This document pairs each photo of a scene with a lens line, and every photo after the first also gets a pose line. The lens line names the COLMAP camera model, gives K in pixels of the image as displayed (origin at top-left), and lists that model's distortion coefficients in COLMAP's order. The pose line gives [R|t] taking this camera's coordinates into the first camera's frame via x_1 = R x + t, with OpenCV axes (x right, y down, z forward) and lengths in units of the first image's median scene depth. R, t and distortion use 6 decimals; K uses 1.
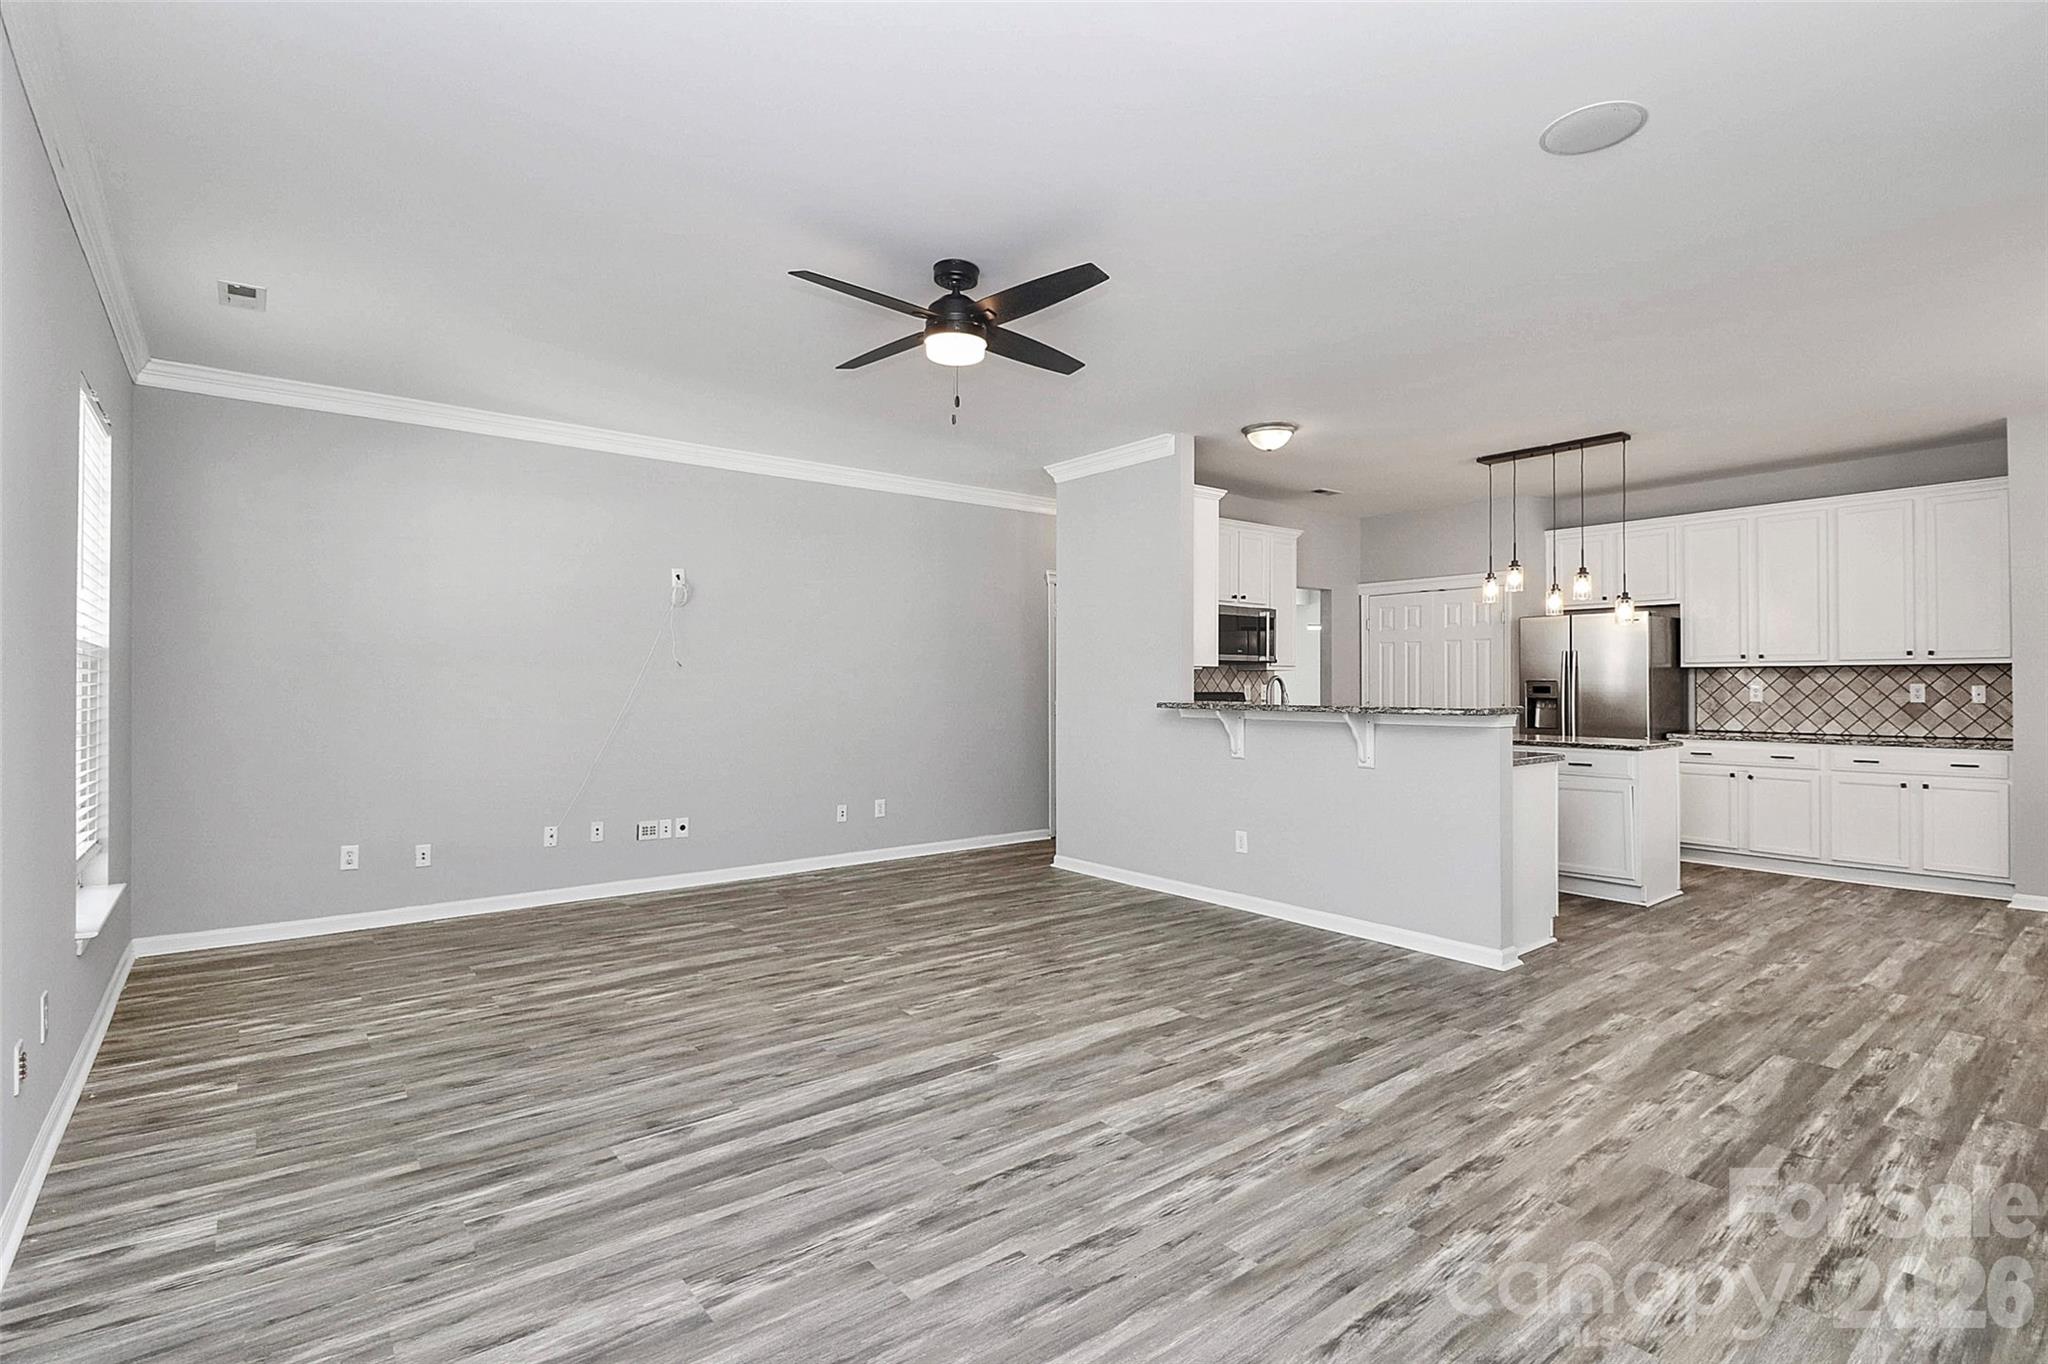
lens RADIAL K [[982.3, 0, 1024.0], [0, 982.3, 682.0], [0, 0, 1]] dist [0.009980, -0.028618]
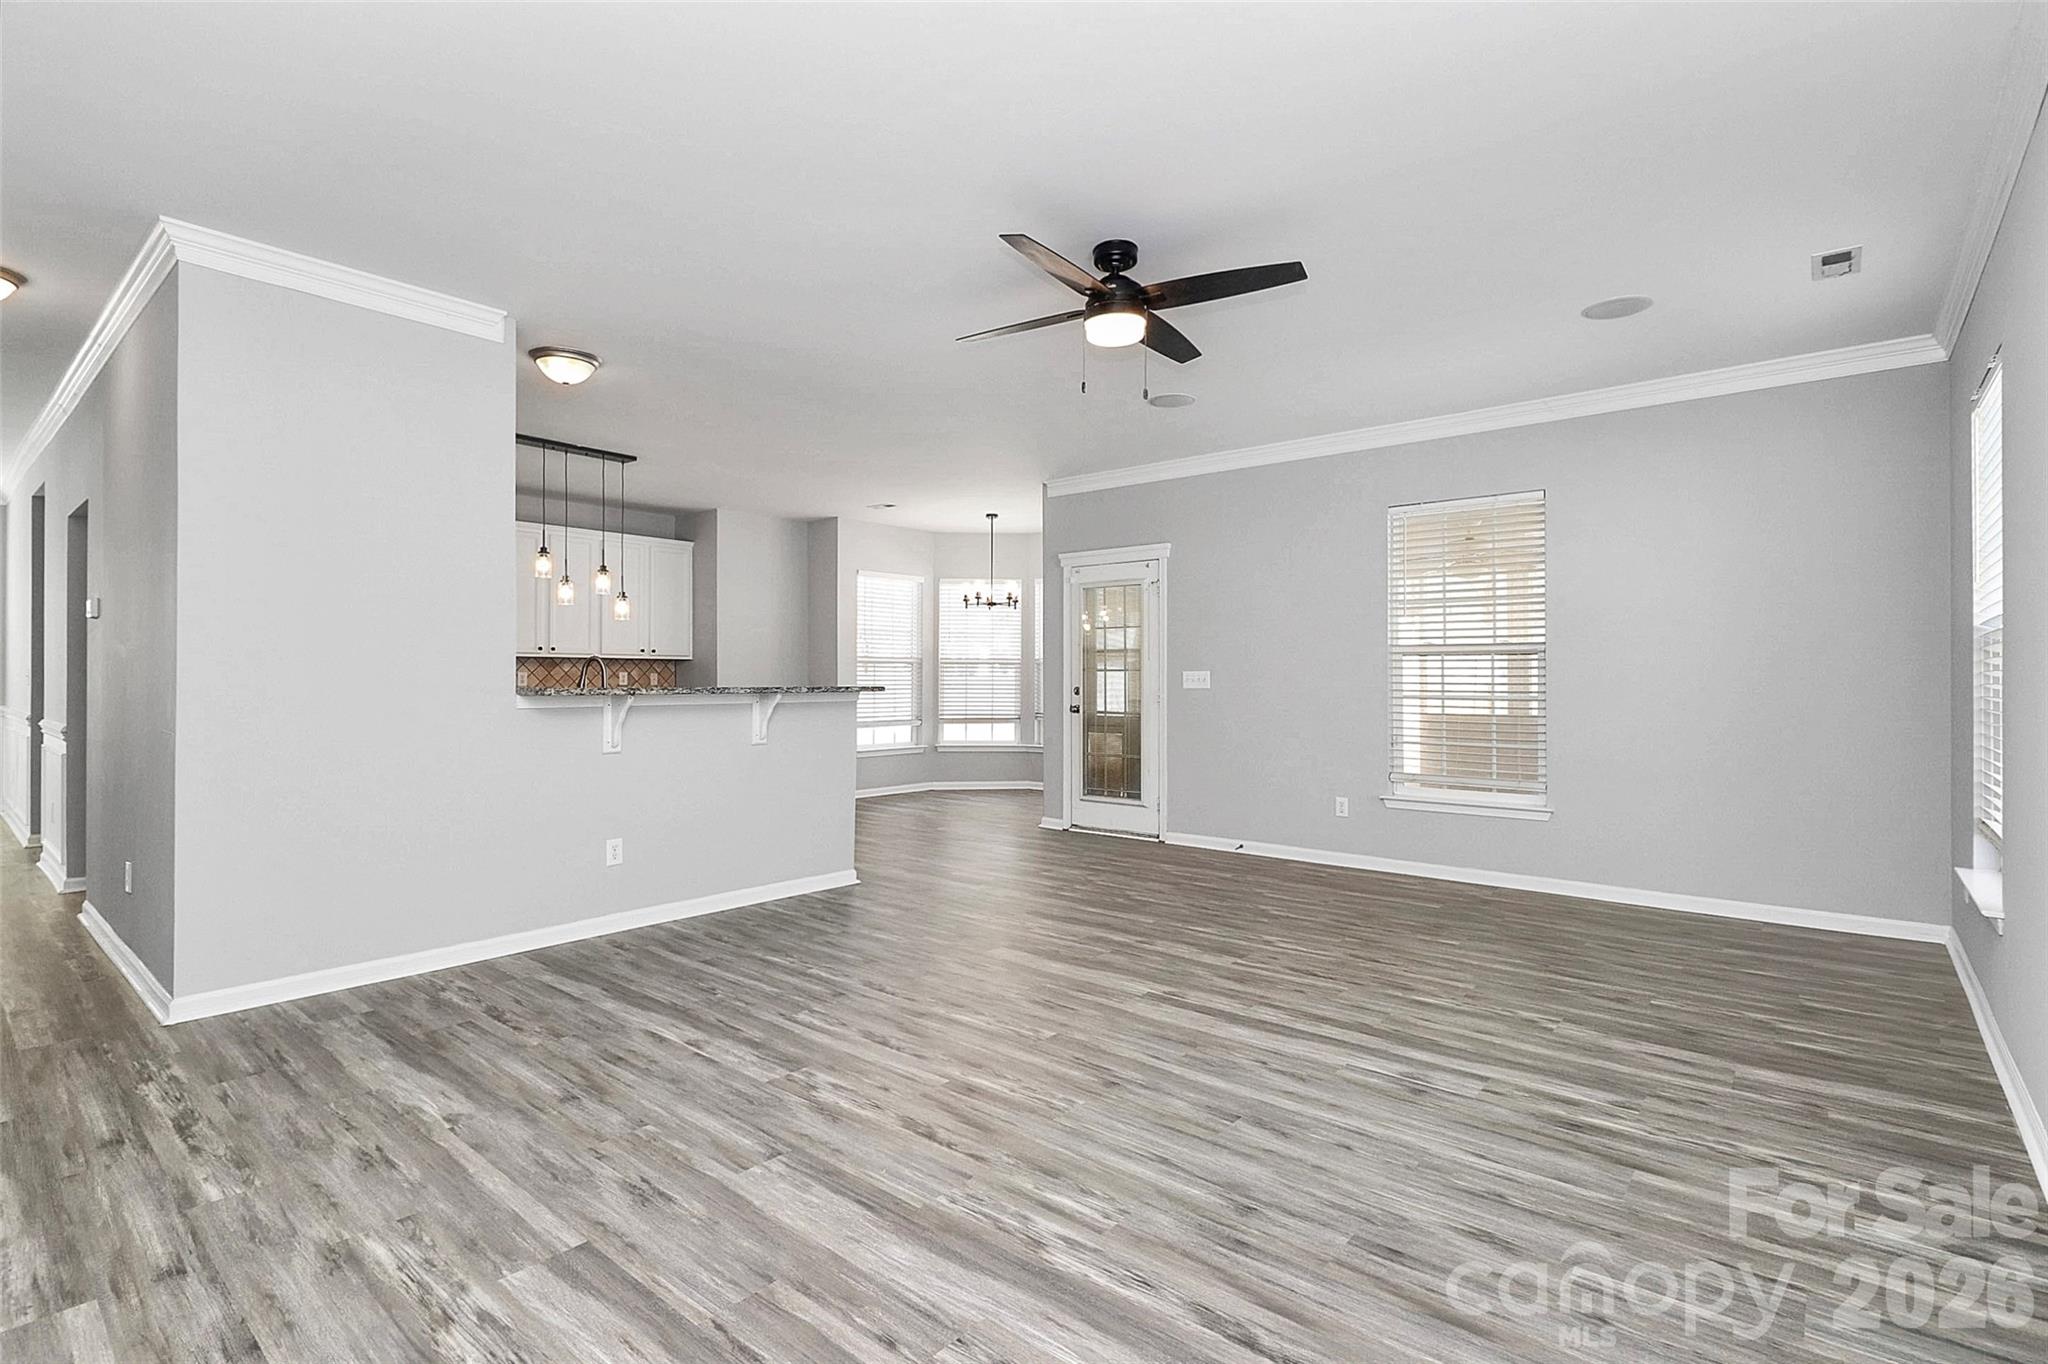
lens RADIAL K [[939.1, 0, 1024.0], [0, 939.1, 682.0], [0, 0, 1]] dist [0.000684, -0.021455]
pose [[-0.182247, -0.003135, 0.983248, -1.016190], [-0.005244, 0.999984, 0.002216, 0.019602], [-0.983239, -0.004752, -0.182260, 1.275613]]
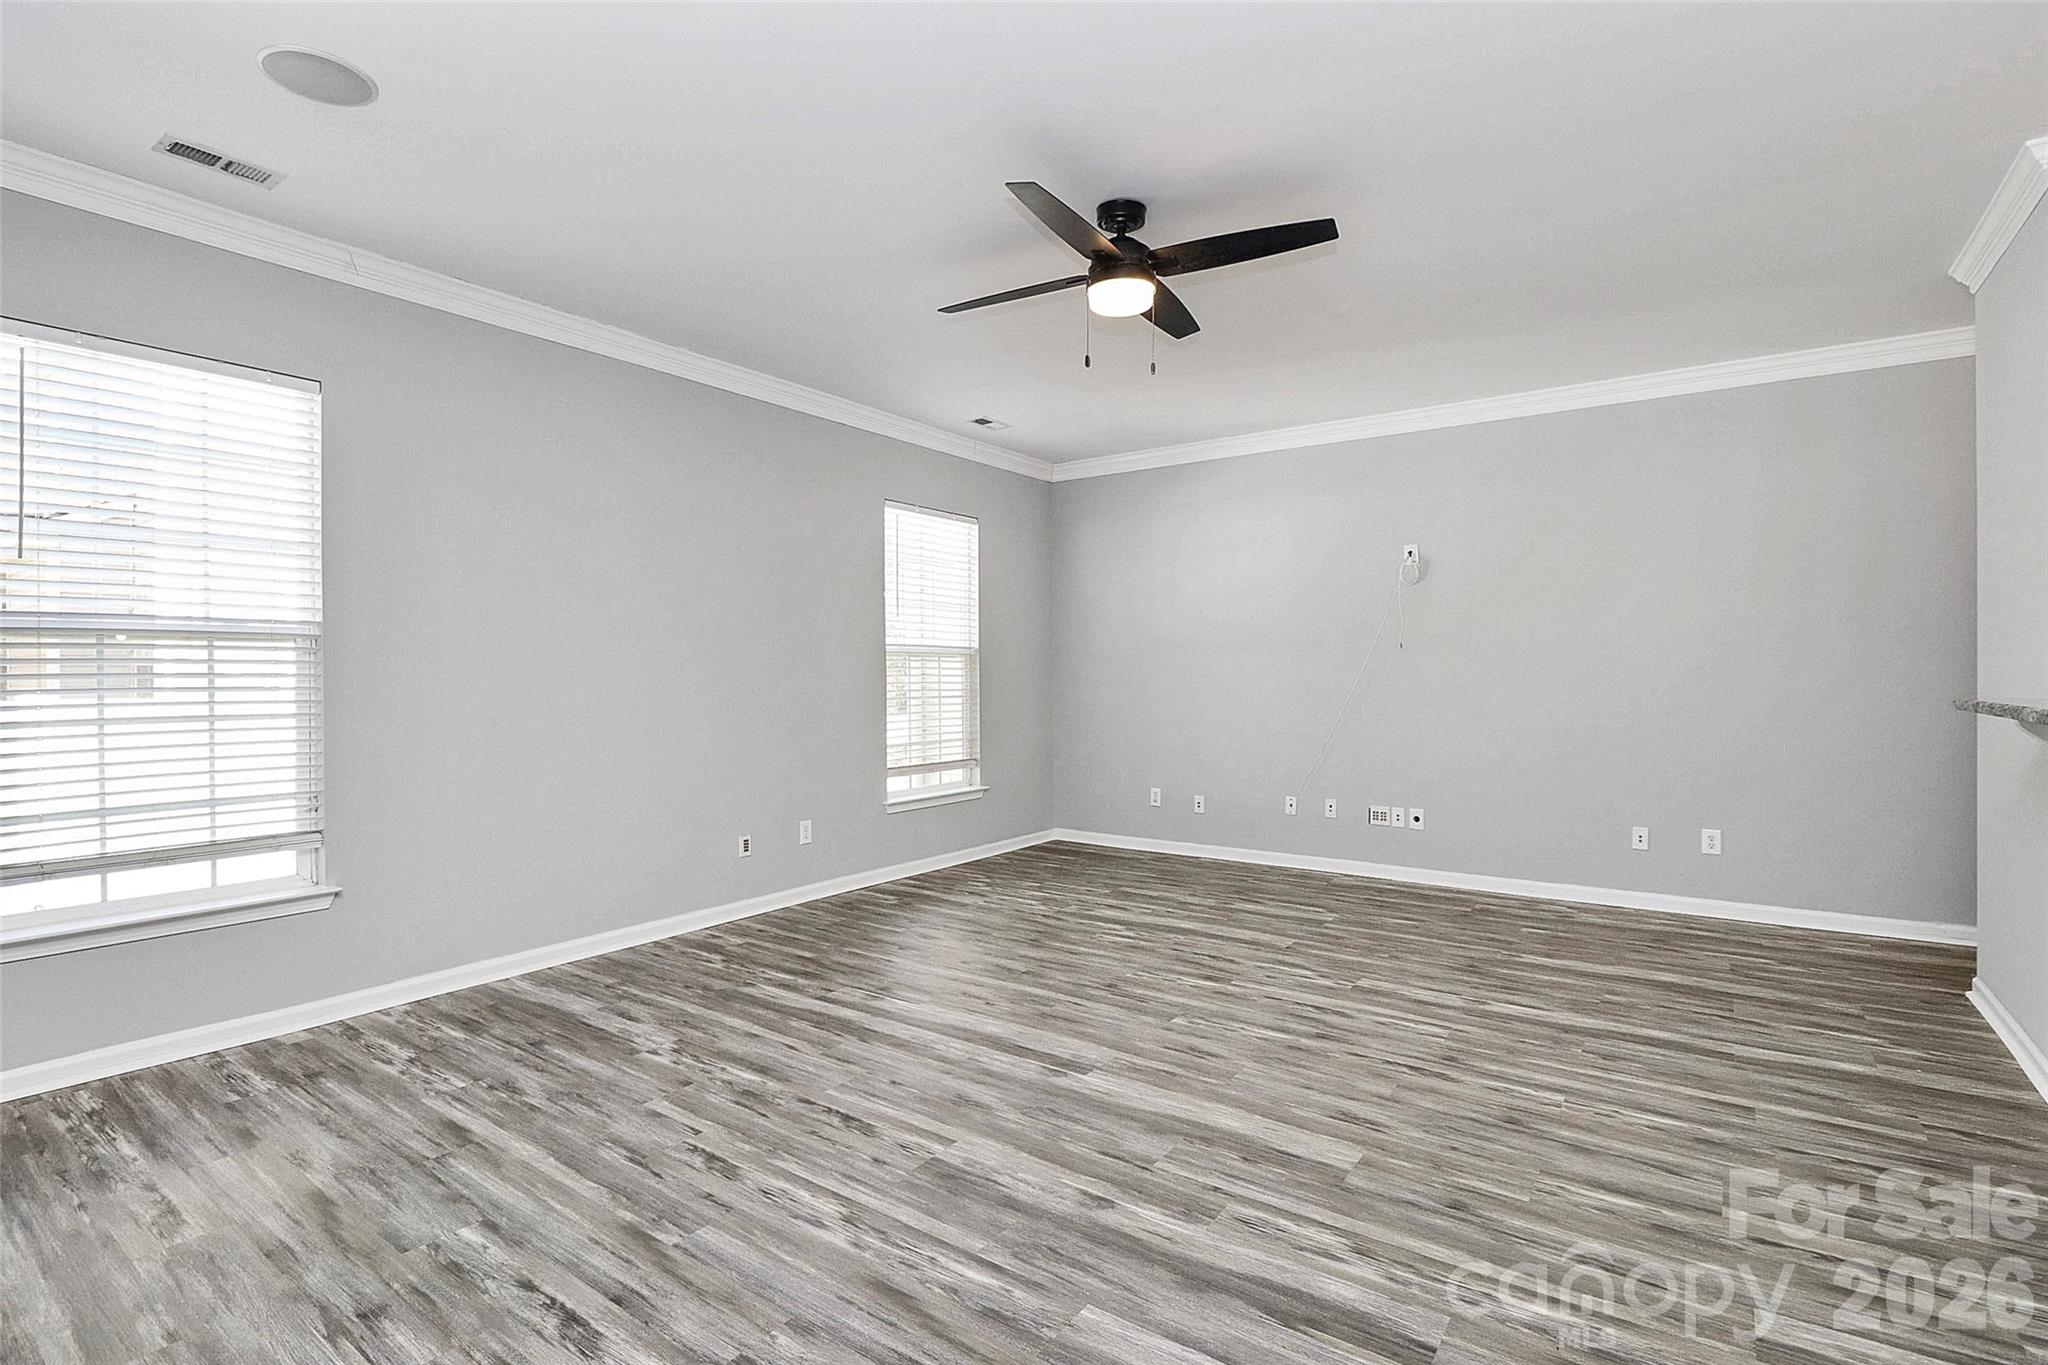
lens RADIAL K [[972.9, 0, 1024.0], [0, 972.9, 682.5], [0, 0, 1]] dist [0.011951, -0.022945]
pose [[0.262186, 0.010646, -0.964959, 0.793049], [0.005420, 0.999907, 0.012504, 0.004818], [0.965002, -0.008509, 0.262104, 0.673518]]
